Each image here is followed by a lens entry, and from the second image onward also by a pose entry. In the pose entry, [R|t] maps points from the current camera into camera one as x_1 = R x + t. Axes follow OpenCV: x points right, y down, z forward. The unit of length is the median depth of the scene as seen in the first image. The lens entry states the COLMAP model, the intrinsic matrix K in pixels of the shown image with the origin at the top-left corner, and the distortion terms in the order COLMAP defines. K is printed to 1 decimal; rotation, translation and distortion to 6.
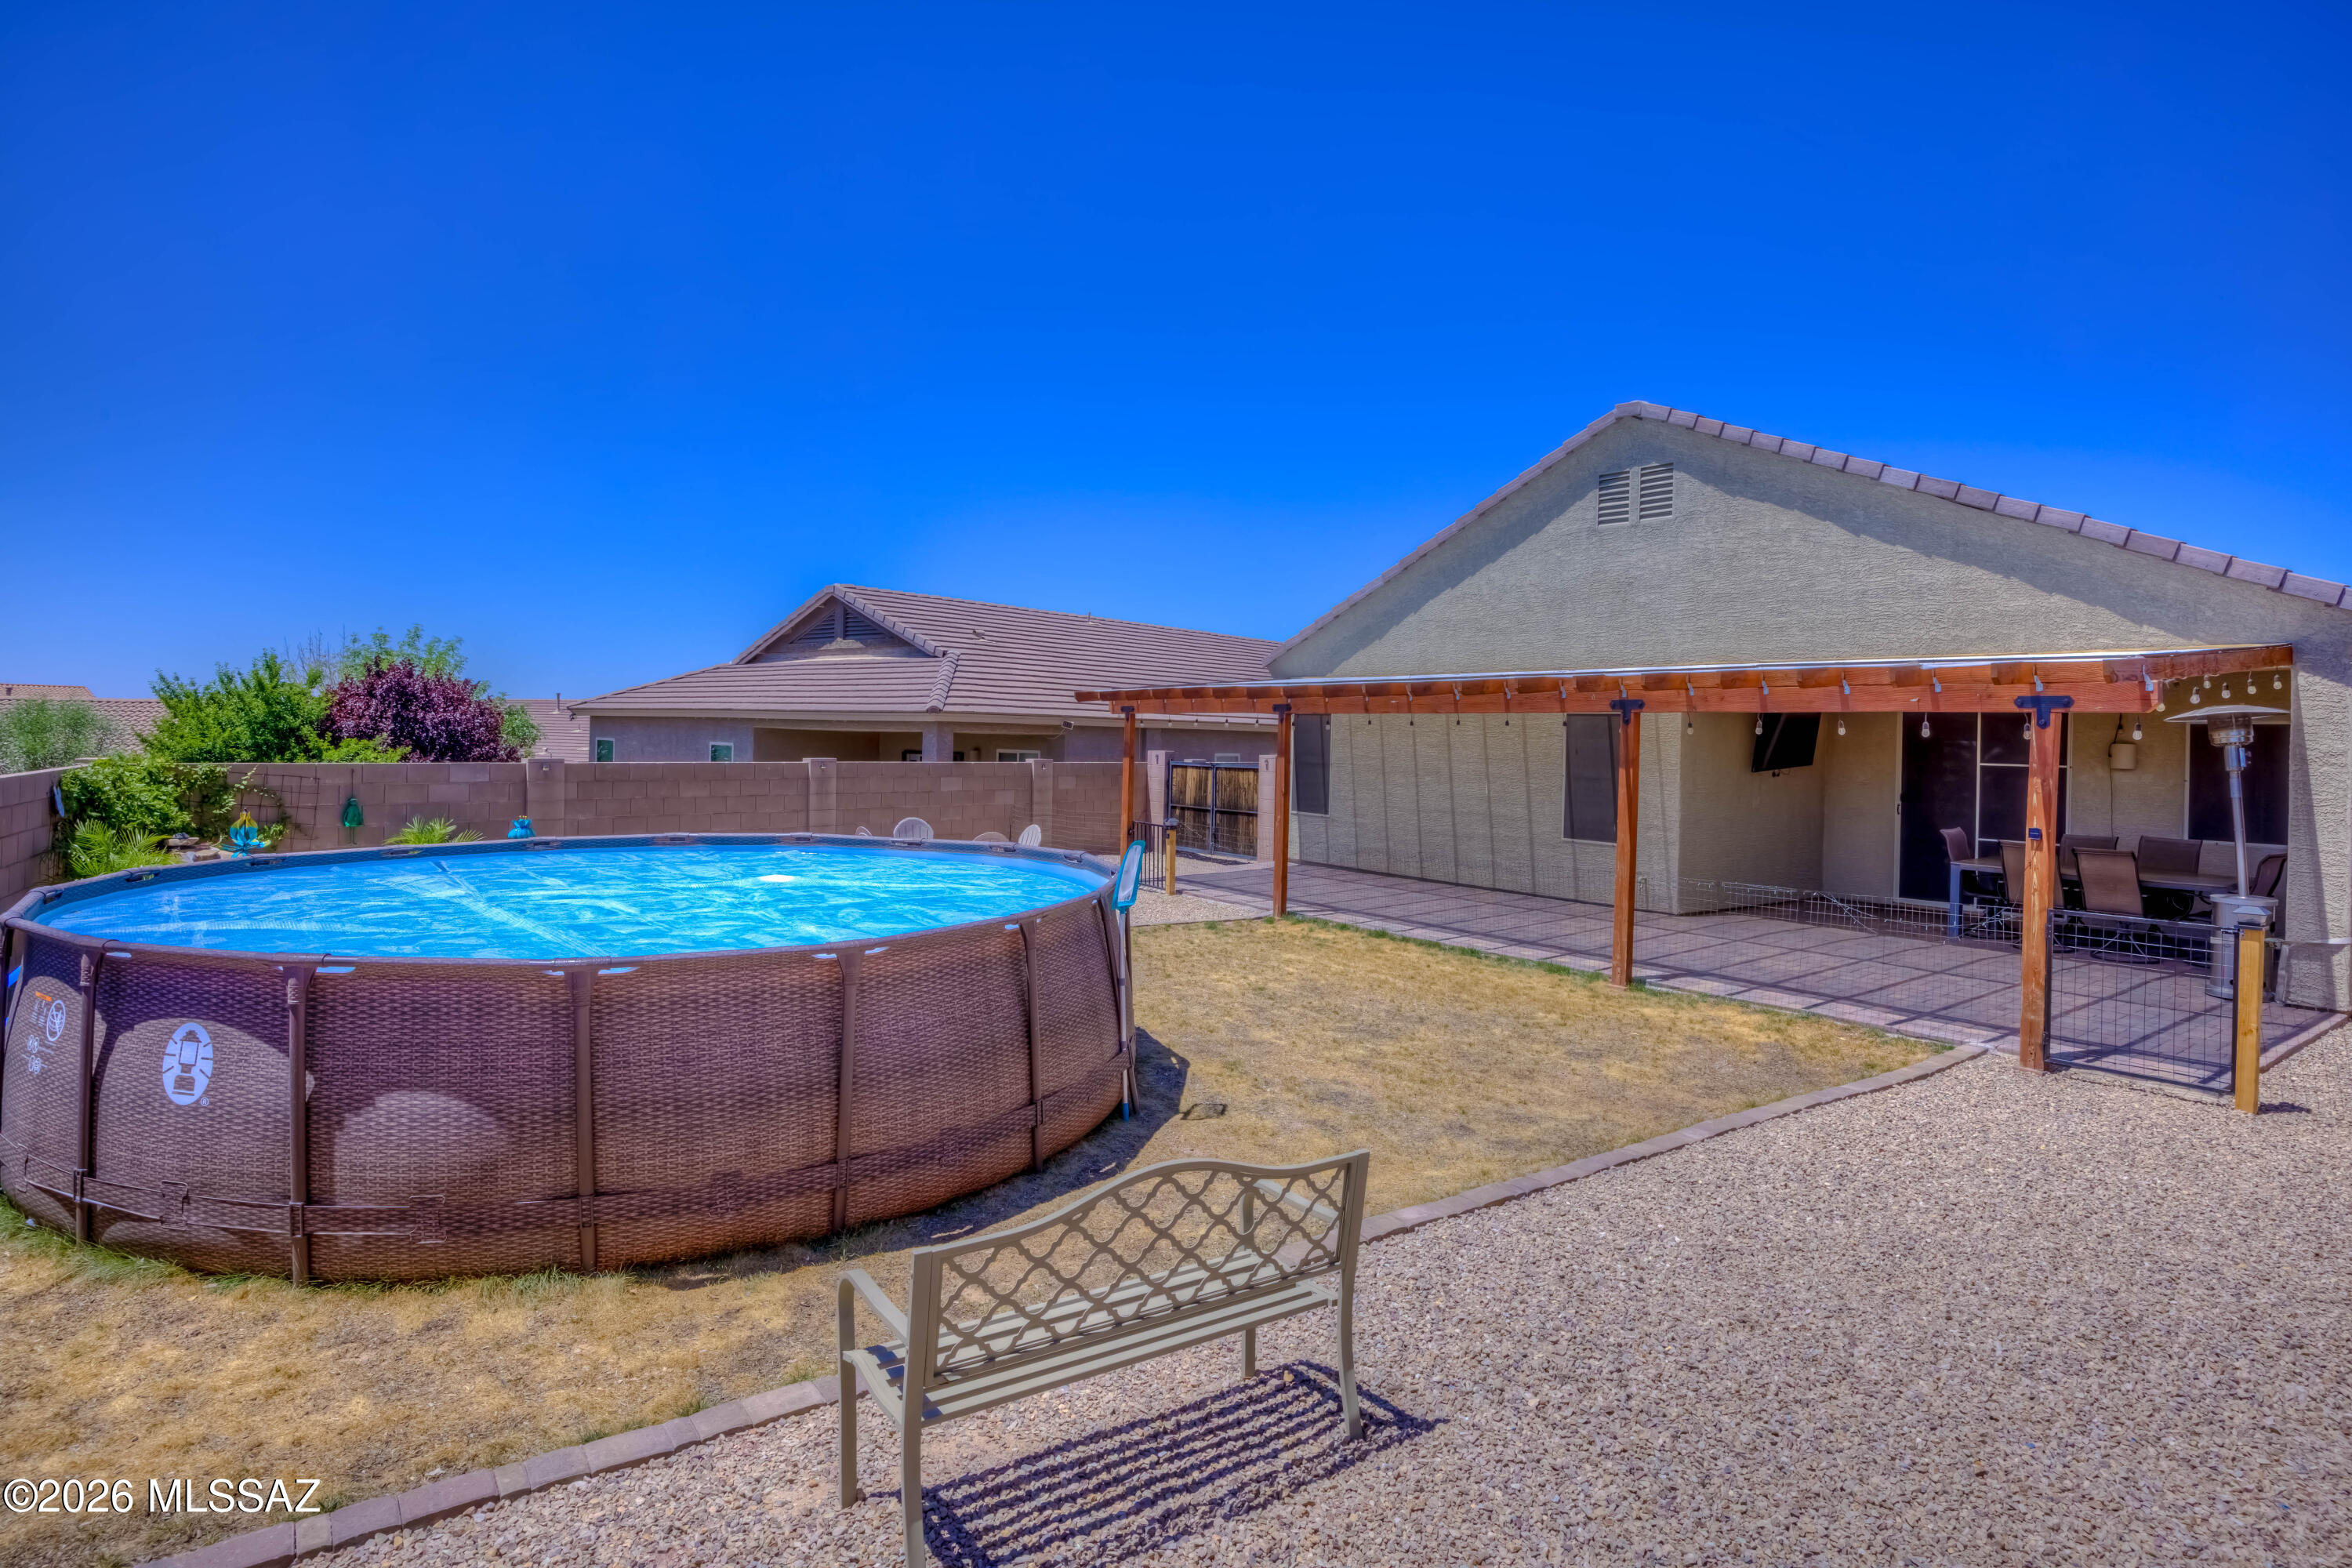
lens RADIAL K [[1218.0, 0, 1171.7], [0, 1218.0, 740.8], [0, 0, 1]] dist [-0.002485, -0.000566]
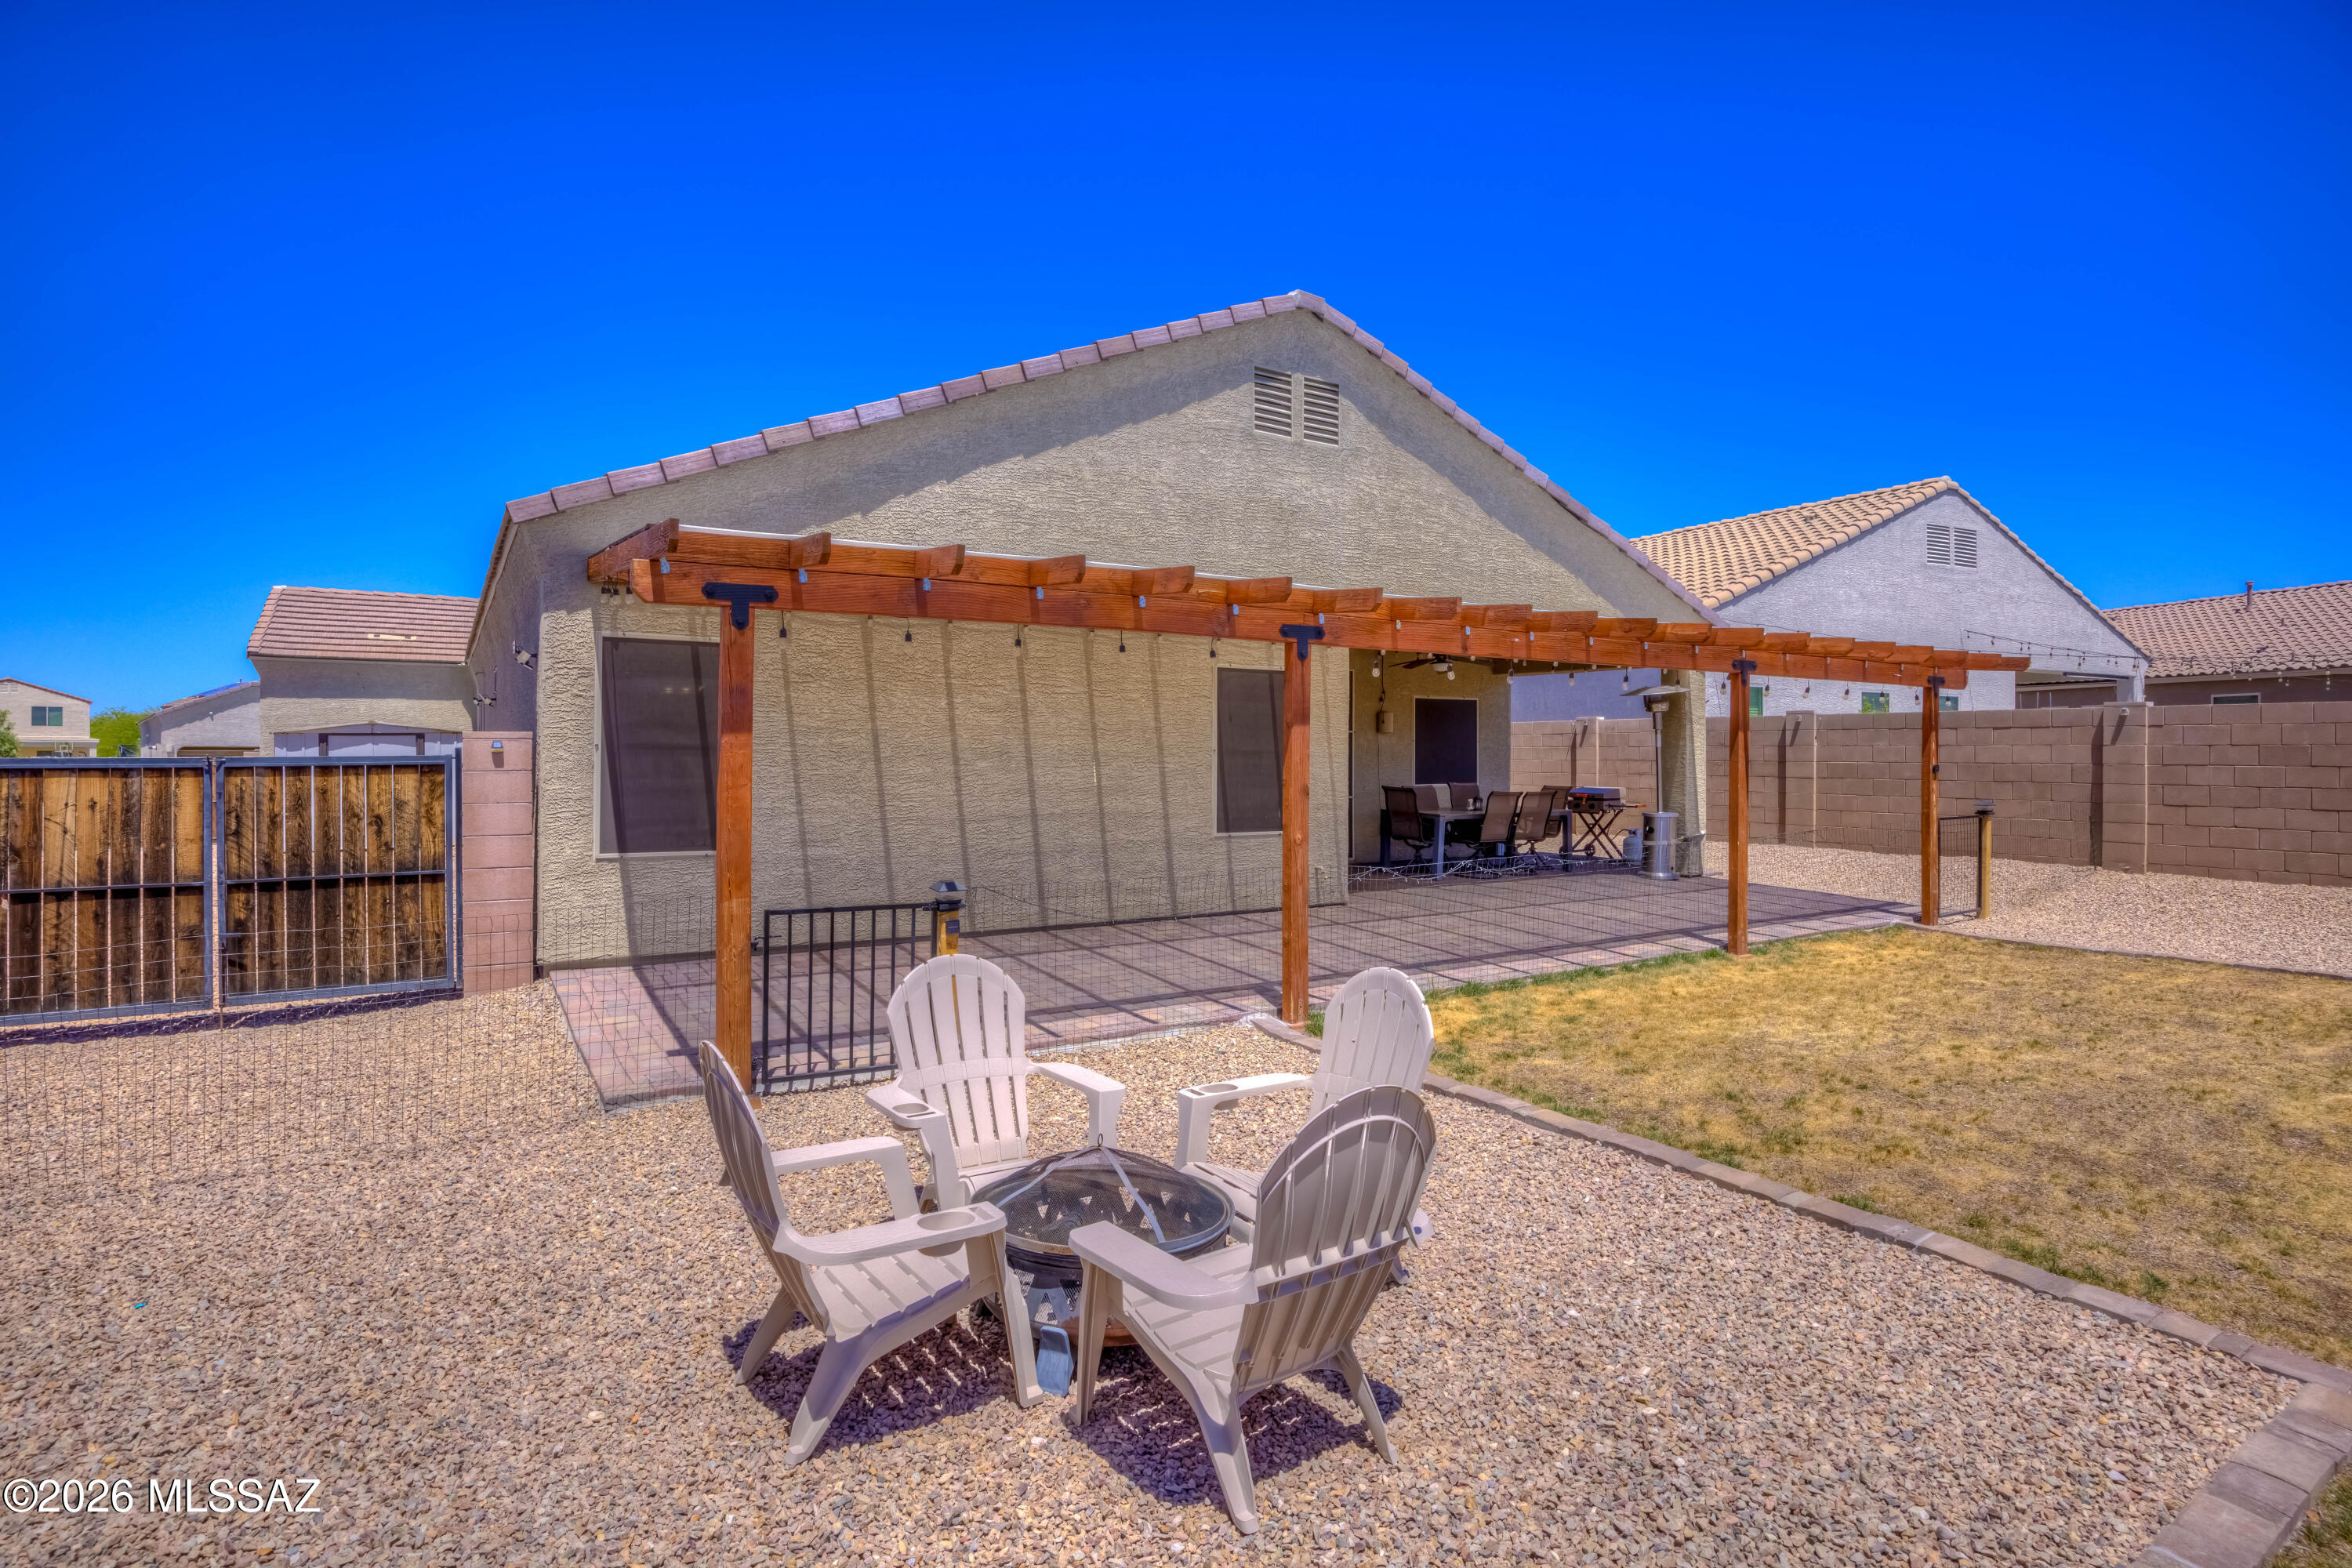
lens RADIAL K [[1218.0, 0, 1171.7], [0, 1218.0, 740.8], [0, 0, 1]] dist [-0.002485, -0.000566]
pose [[0.051674, -0.016247, 0.998532, -0.439778], [-0.002142, 0.999864, 0.016379, 0.010852], [-0.998662, -0.002985, 0.051632, 1.012636]]
